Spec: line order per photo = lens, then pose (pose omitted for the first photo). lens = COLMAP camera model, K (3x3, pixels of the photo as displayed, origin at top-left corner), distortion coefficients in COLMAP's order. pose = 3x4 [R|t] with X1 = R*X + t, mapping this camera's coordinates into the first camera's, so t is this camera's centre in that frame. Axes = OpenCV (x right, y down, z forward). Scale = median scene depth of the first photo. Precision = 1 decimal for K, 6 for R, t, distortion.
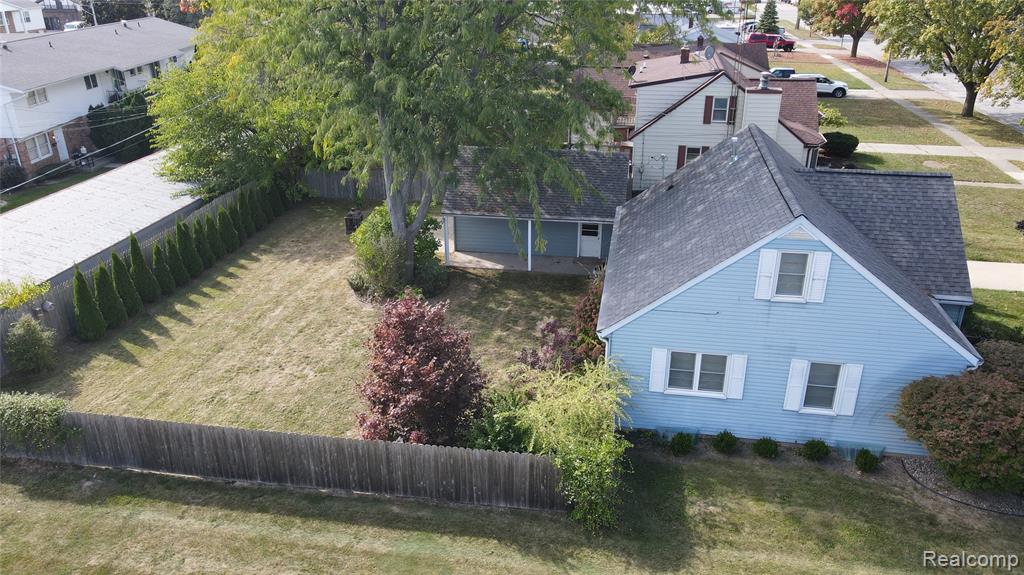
lens RADIAL K [[767.8, 0, 505.8], [0, 767.8, 266.1], [0, 0, 1]] dist [-0.026945, 0.093272]
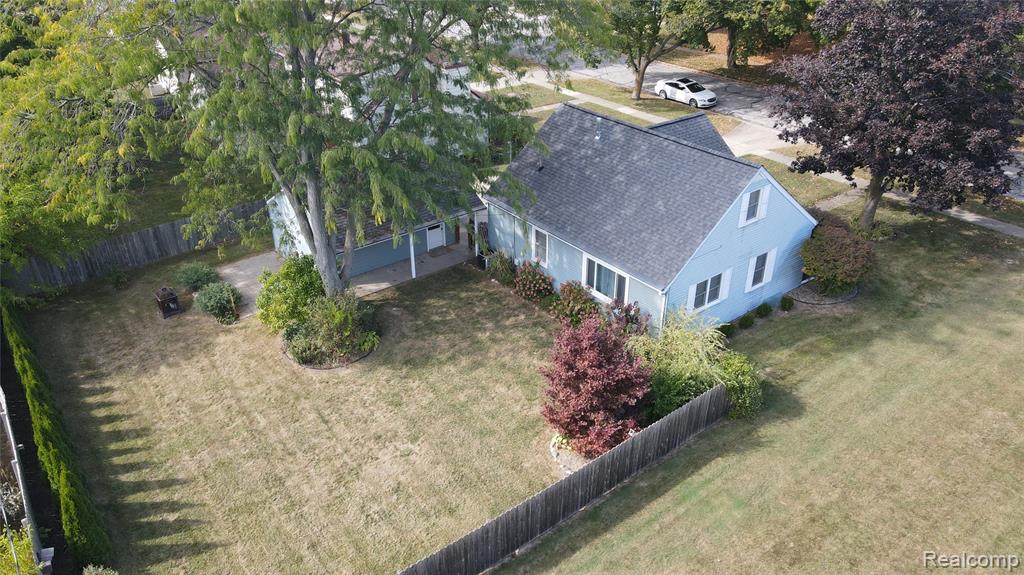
lens RADIAL K [[767.8, 0, 505.8], [0, 767.8, 266.1], [0, 0, 1]] dist [-0.026945, 0.093272]
pose [[0.671456, -0.343309, 0.656724, -0.701862], [0.284681, 0.937712, 0.199131, -0.224959], [-0.684181, 0.053249, 0.727365, 0.178641]]
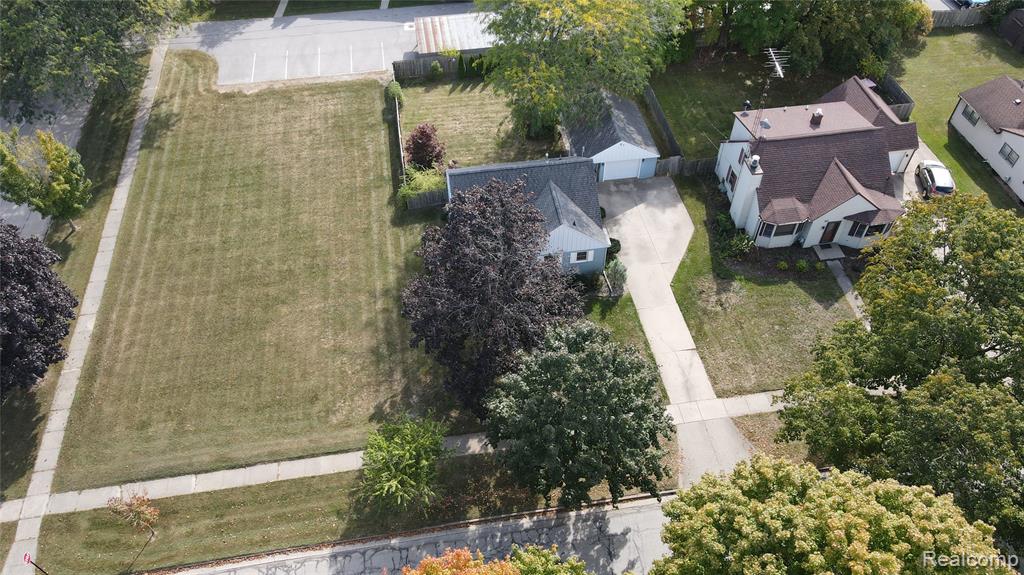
lens RADIAL K [[767.8, 0, 505.8], [0, 767.8, 266.1], [0, 0, 1]] dist [-0.026945, 0.093272]
pose [[0.322649, 0.694107, -0.643516, 1.908612], [-0.350462, 0.719163, 0.599984, -1.221590], [0.879246, 0.031944, 0.475295, -0.175670]]
